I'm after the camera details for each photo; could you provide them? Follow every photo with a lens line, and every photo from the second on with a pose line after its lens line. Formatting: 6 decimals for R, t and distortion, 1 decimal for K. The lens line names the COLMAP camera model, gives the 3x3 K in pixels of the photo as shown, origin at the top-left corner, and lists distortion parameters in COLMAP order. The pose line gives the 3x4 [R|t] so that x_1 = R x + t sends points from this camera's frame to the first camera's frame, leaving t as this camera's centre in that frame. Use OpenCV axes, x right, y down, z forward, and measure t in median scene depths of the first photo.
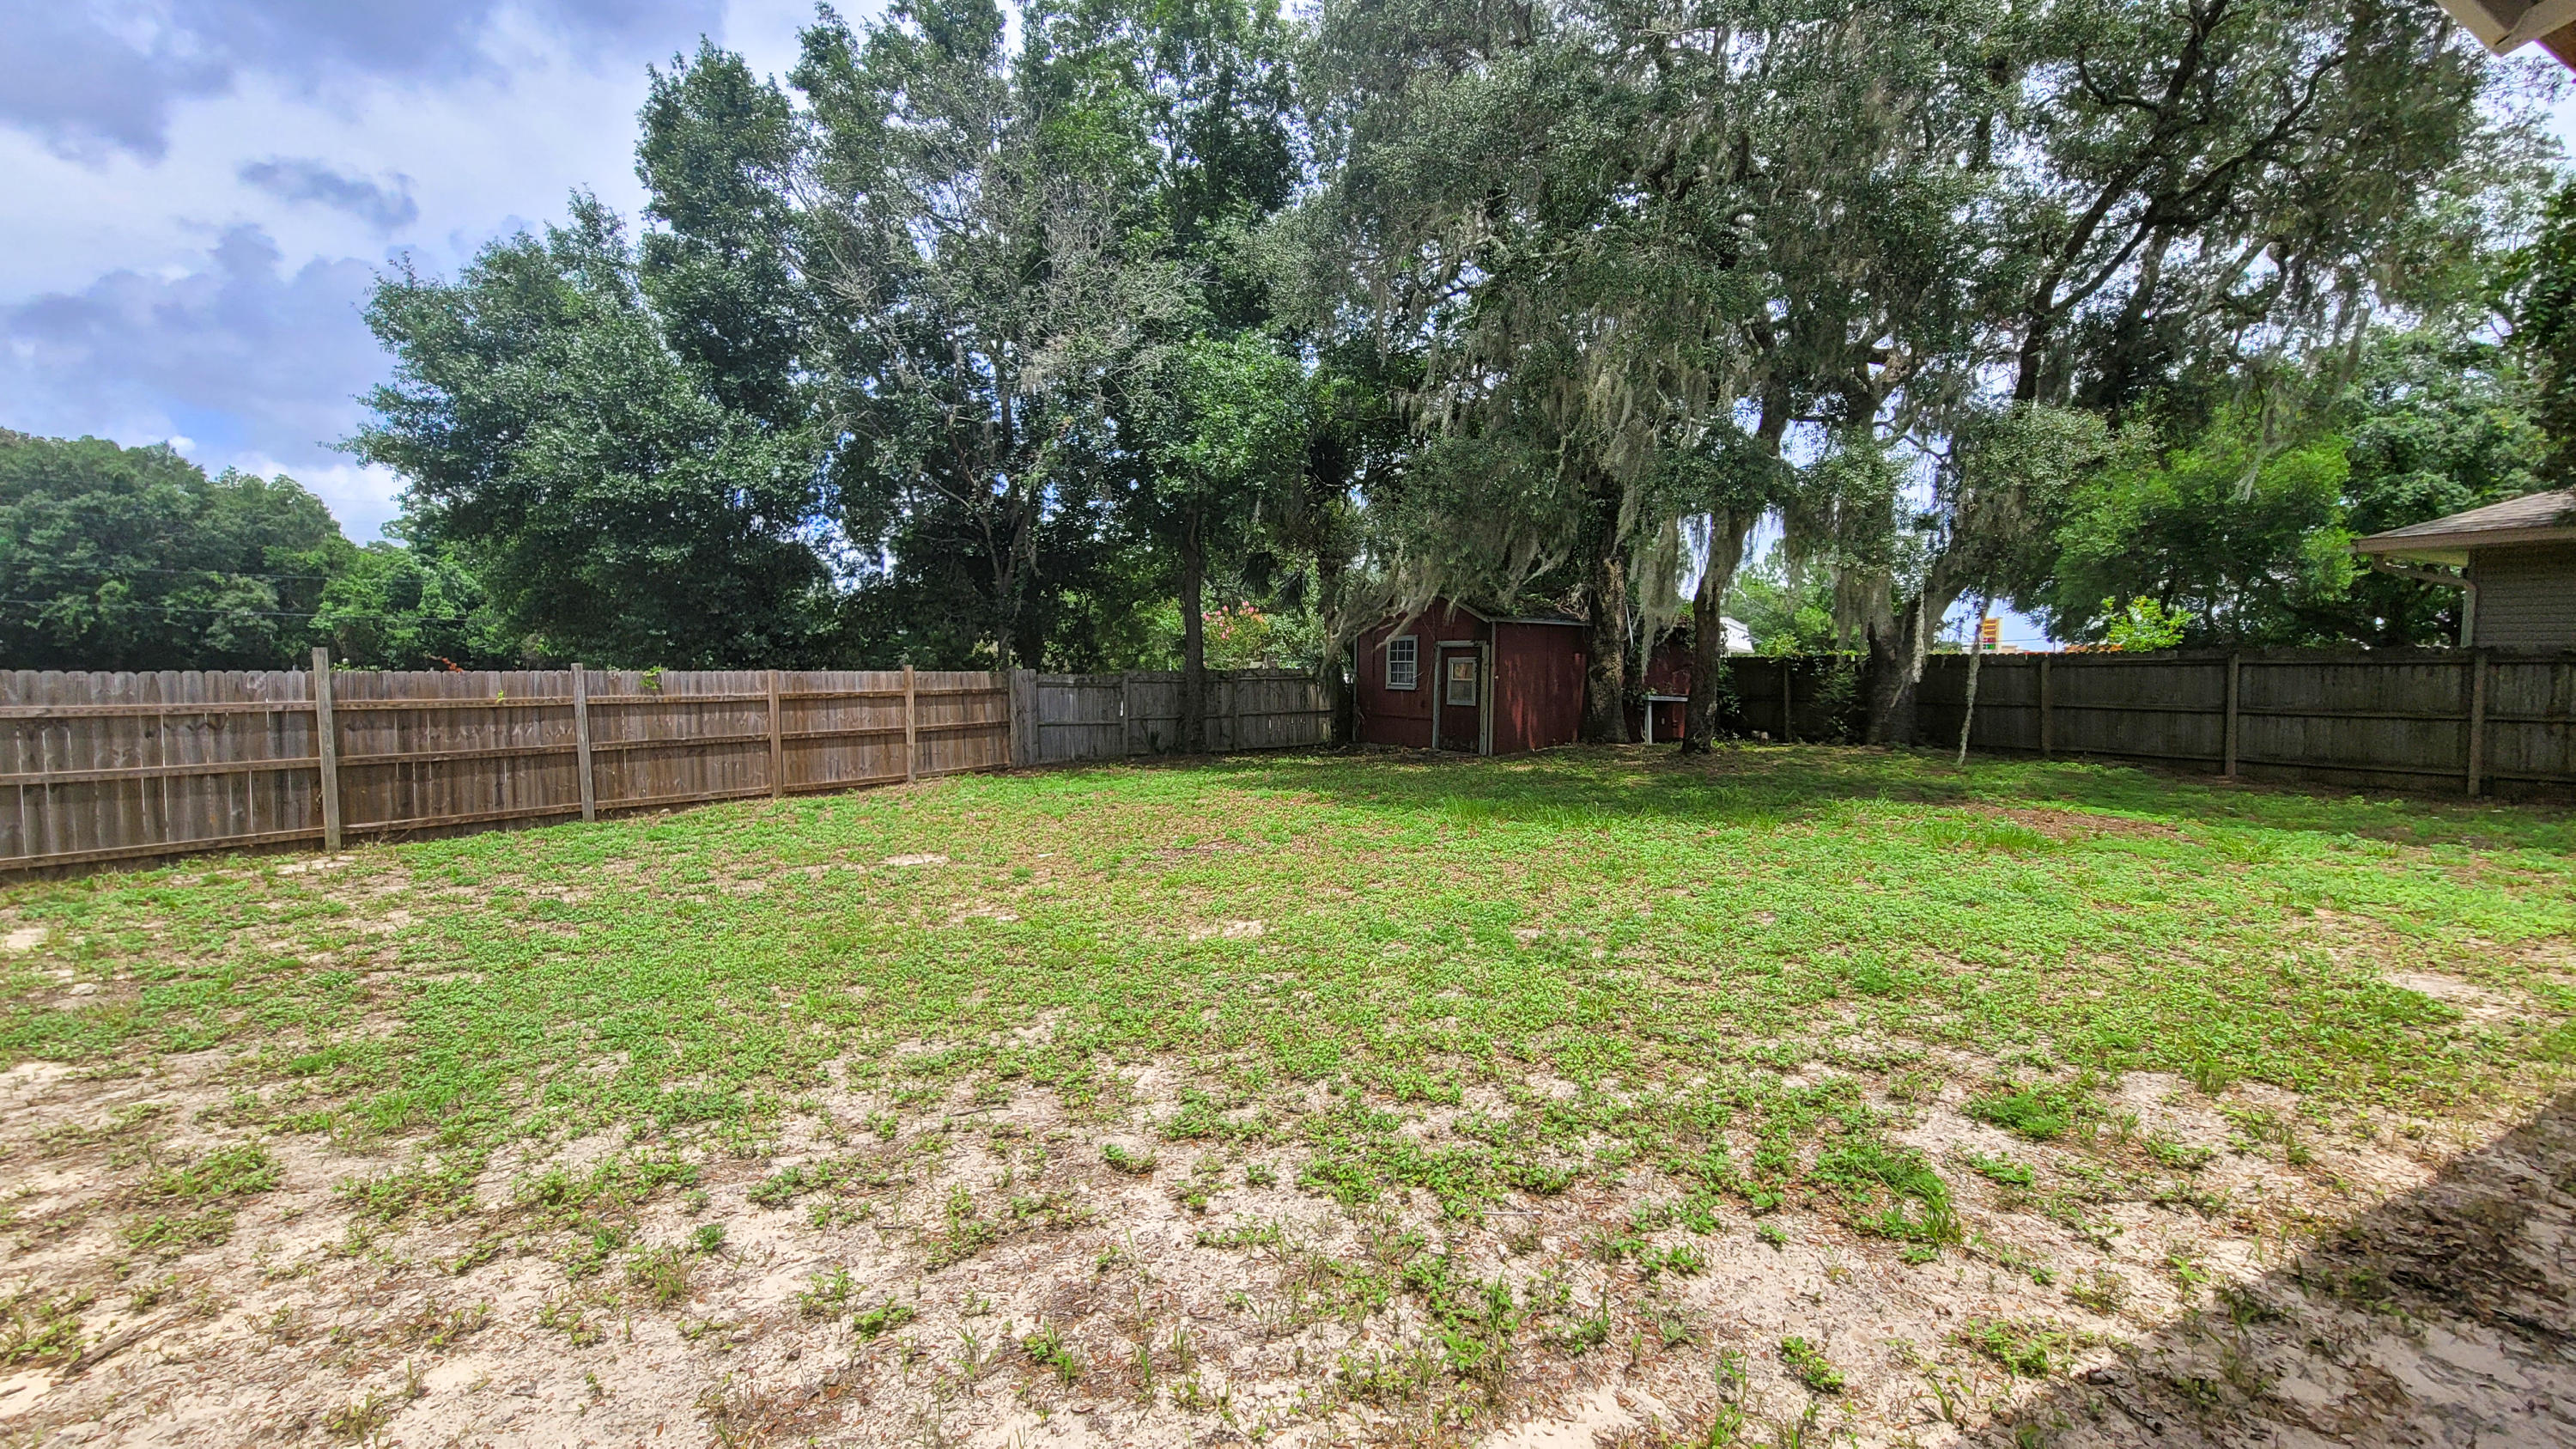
lens RADIAL K [[1059.4, 0, 1288.6], [0, 1059.4, 716.8], [0, 0, 1]] dist [0.000691, -0.000238]
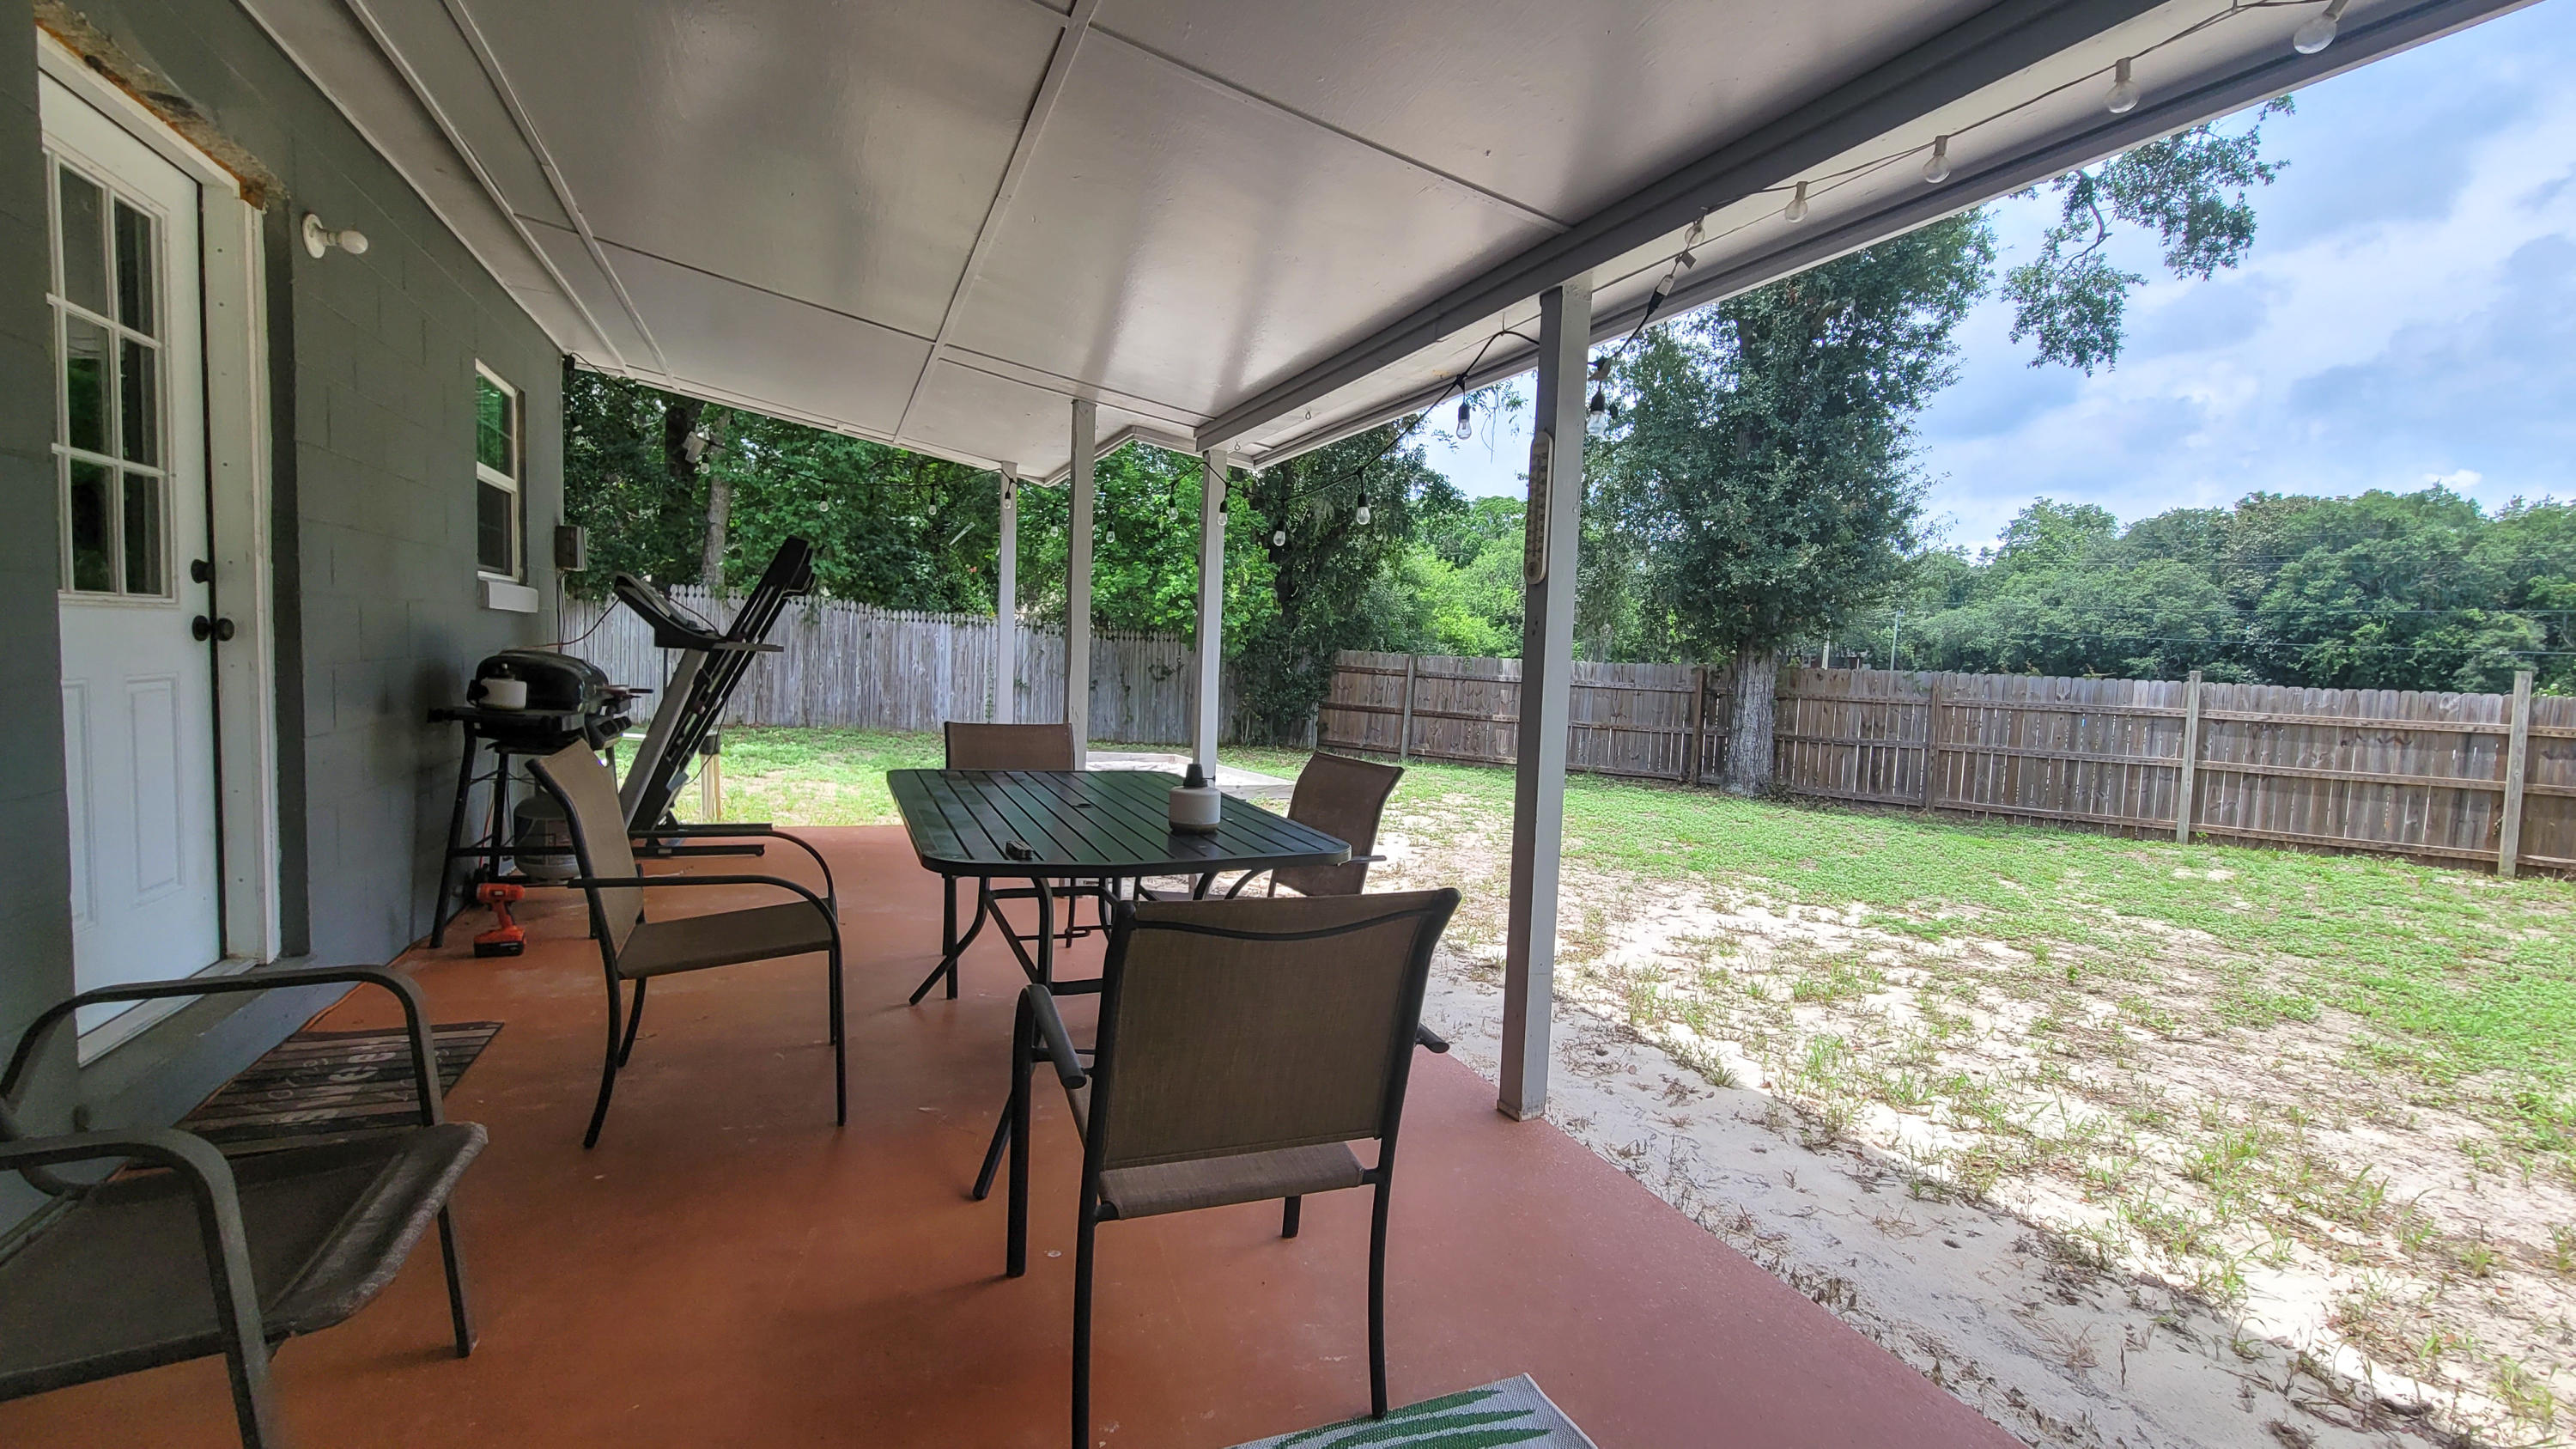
lens RADIAL K [[1059.4, 0, 1293.2], [0, 1059.4, 733.5], [0, 0, 1]] dist [0.000691, -0.000238]
pose [[-0.054913, 0.061032, -0.996624, 0.132764], [-0.084089, 0.994302, 0.065523, 0.025232], [0.994944, 0.087403, -0.049468, -0.080052]]
